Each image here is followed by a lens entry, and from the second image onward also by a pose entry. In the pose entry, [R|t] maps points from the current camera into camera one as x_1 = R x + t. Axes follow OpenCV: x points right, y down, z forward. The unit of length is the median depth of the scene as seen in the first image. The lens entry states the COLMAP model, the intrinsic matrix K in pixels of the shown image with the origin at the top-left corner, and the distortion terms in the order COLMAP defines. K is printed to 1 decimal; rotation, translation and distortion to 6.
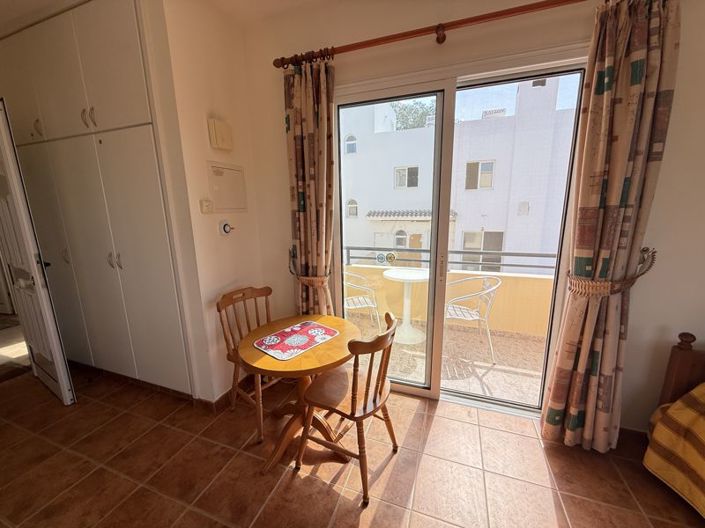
lens RADIAL K [[281.7, 0, 355.8], [0, 281.7, 266.5], [0, 0, 1]] dist [-0.001209, 0.000244]
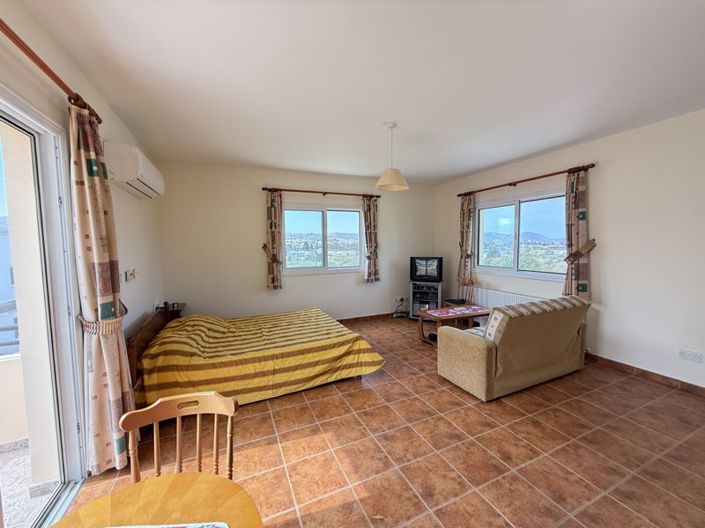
lens RADIAL K [[281.7, 0, 353.5], [0, 281.7, 262.5], [0, 0, 1]] dist [-0.001209, 0.000244]
pose [[-0.695851, -0.024904, 0.717754, -0.650630], [0.167593, 0.966176, 0.196002, -0.209726], [-0.698358, 0.256679, -0.668141, 0.827106]]
